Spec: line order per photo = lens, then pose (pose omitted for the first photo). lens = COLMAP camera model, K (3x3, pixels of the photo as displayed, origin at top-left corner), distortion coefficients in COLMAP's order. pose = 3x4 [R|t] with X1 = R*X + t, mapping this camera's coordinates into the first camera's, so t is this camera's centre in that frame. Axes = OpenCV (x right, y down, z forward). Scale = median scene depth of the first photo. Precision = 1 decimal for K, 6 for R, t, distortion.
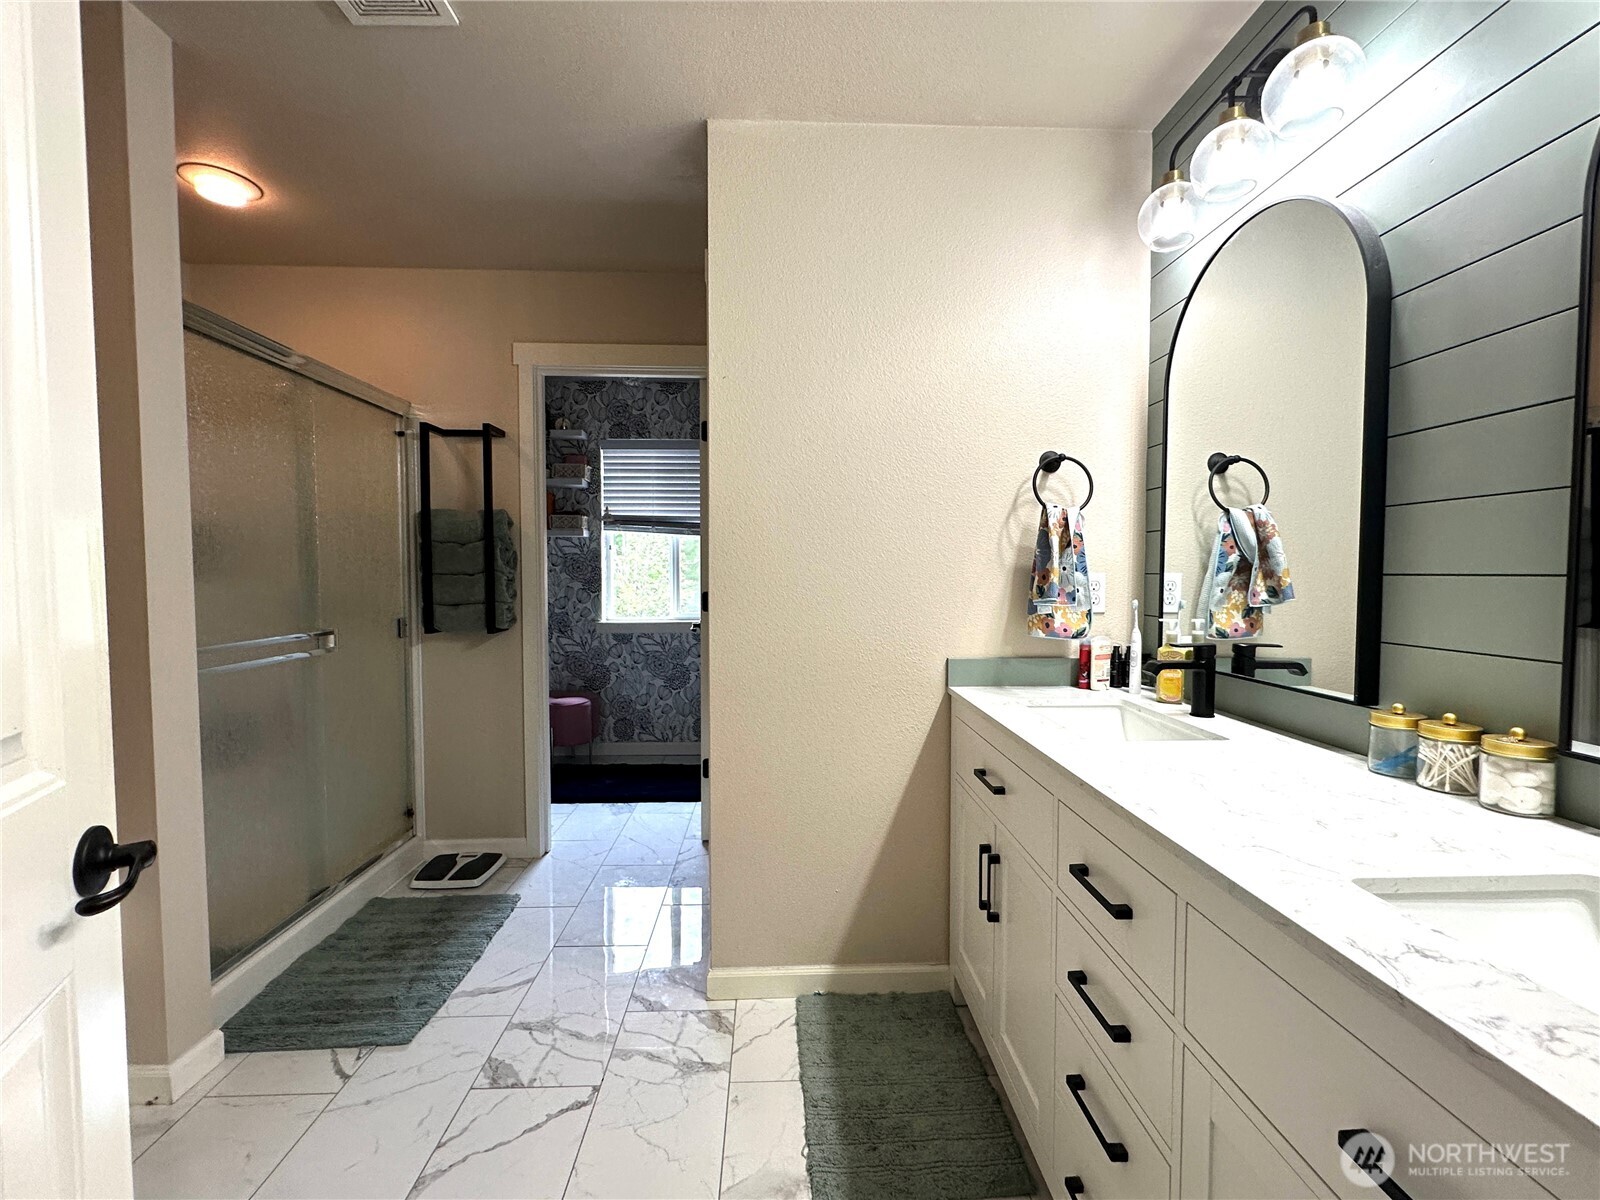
lens RADIAL K [[638.2, 0, 800.0], [0, 638.2, 600.0], [0, 0, 1]] dist [-0.003967, 0.000580]
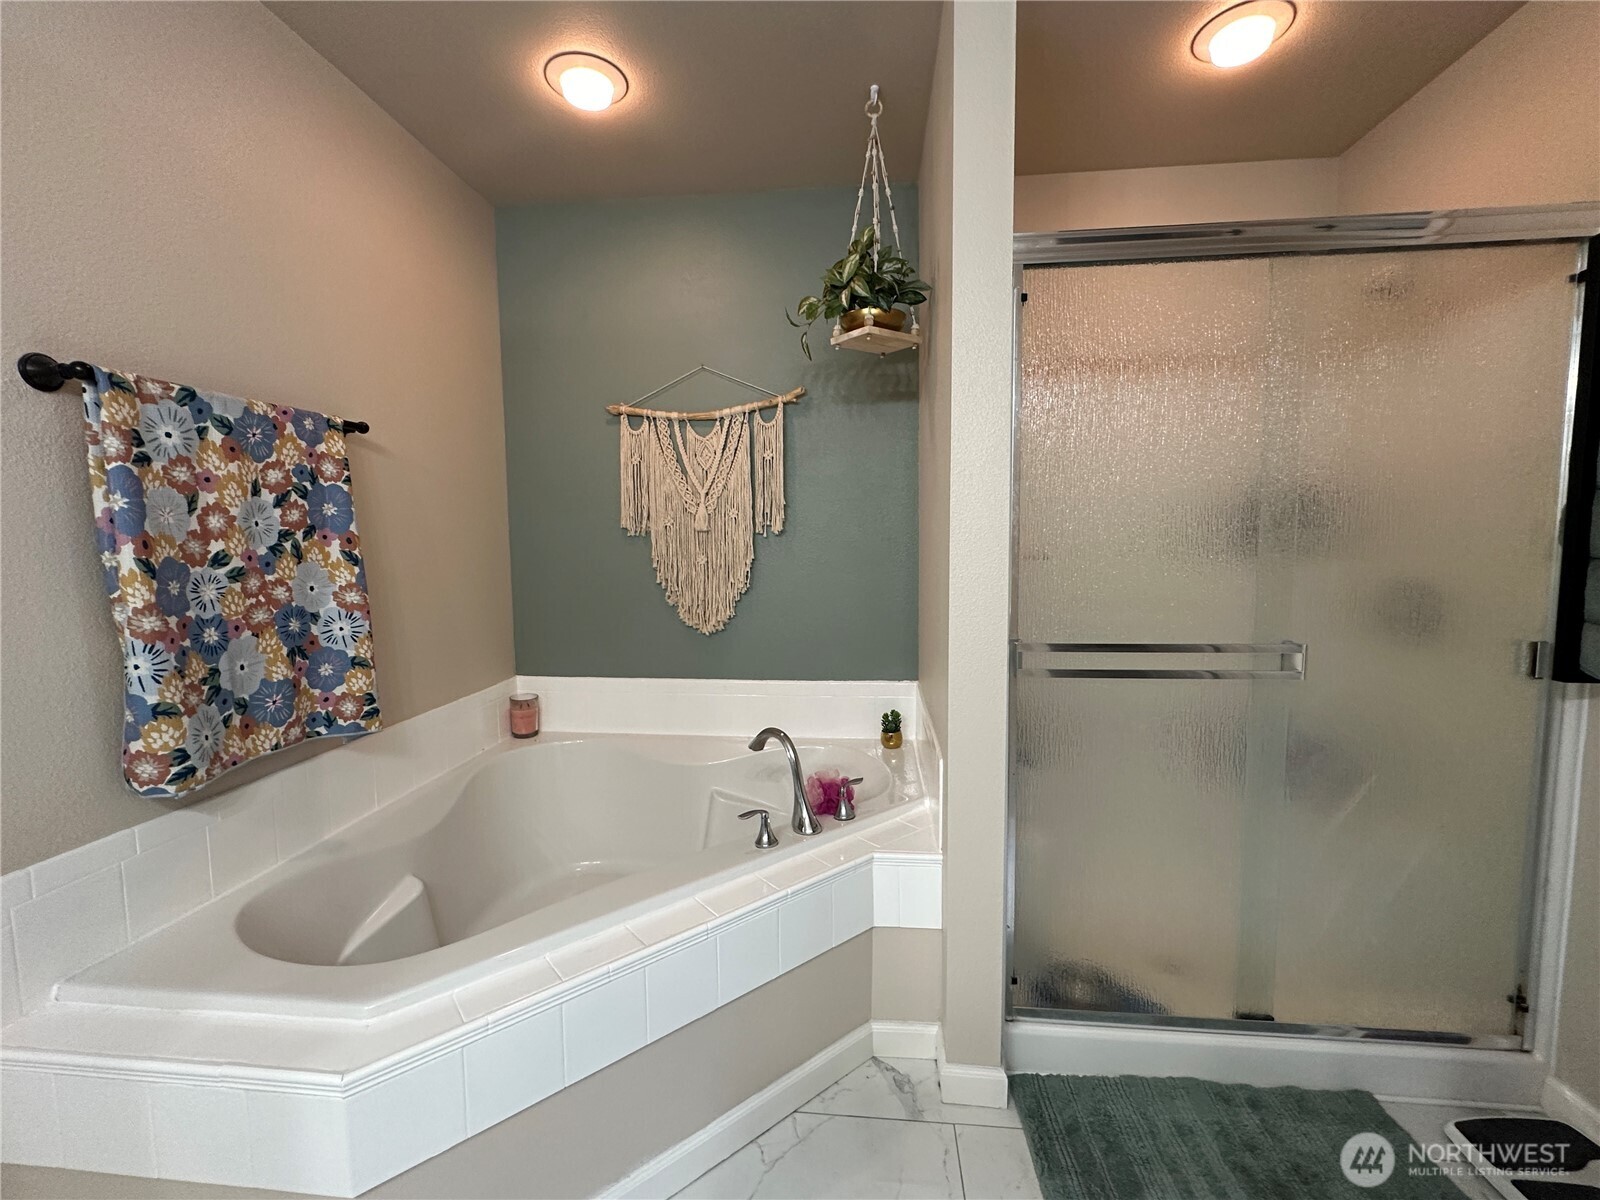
lens RADIAL K [[638.2, 0, 800.0], [0, 638.2, 600.0], [0, 0, 1]] dist [-0.003967, 0.000580]
pose [[-0.147378, 0.077670, -0.986026, -0.025895], [-0.032371, 0.995999, 0.083294, -0.030169], [0.988550, 0.044194, -0.144274, 0.492880]]
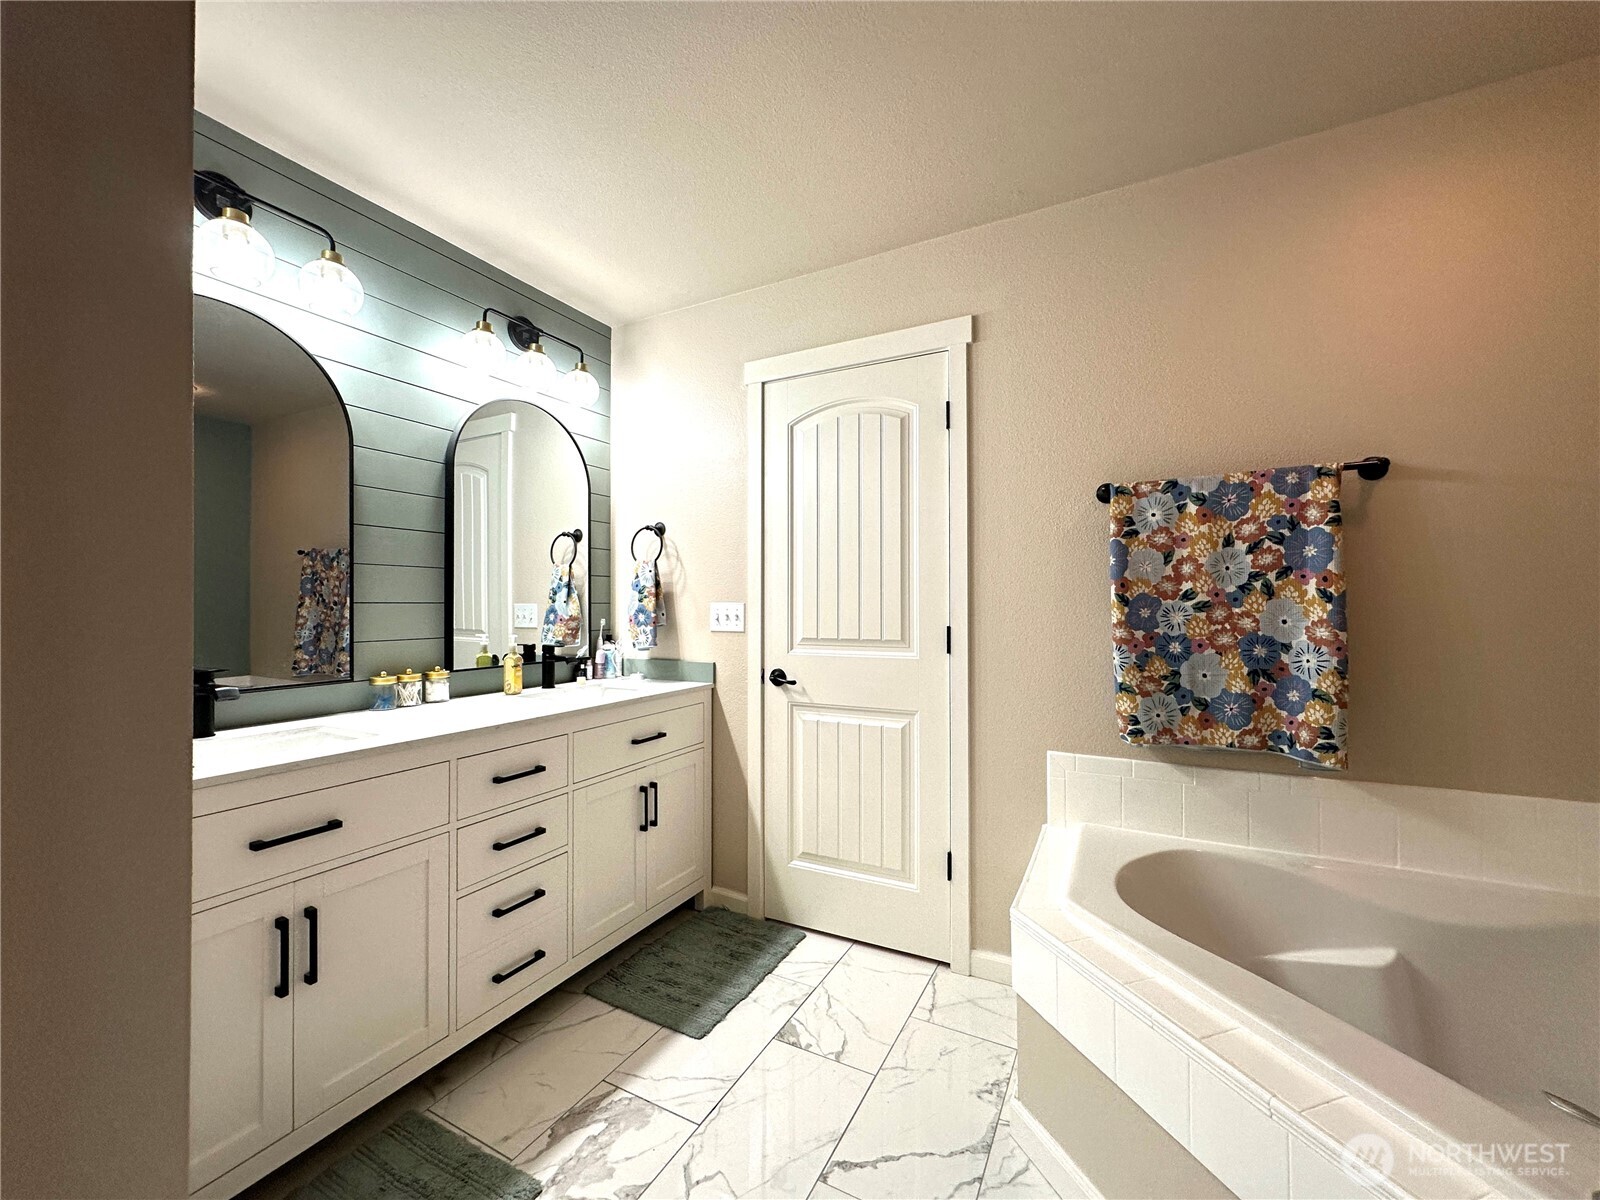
lens RADIAL K [[638.2, 0, 800.0], [0, 638.2, 600.0], [0, 0, 1]] dist [-0.003967, 0.000580]
pose [[-0.885821, -0.002756, 0.464019, -0.273109], [0.016354, 0.999176, 0.037153, -0.032278], [-0.463739, 0.040499, -0.885046, 0.690445]]
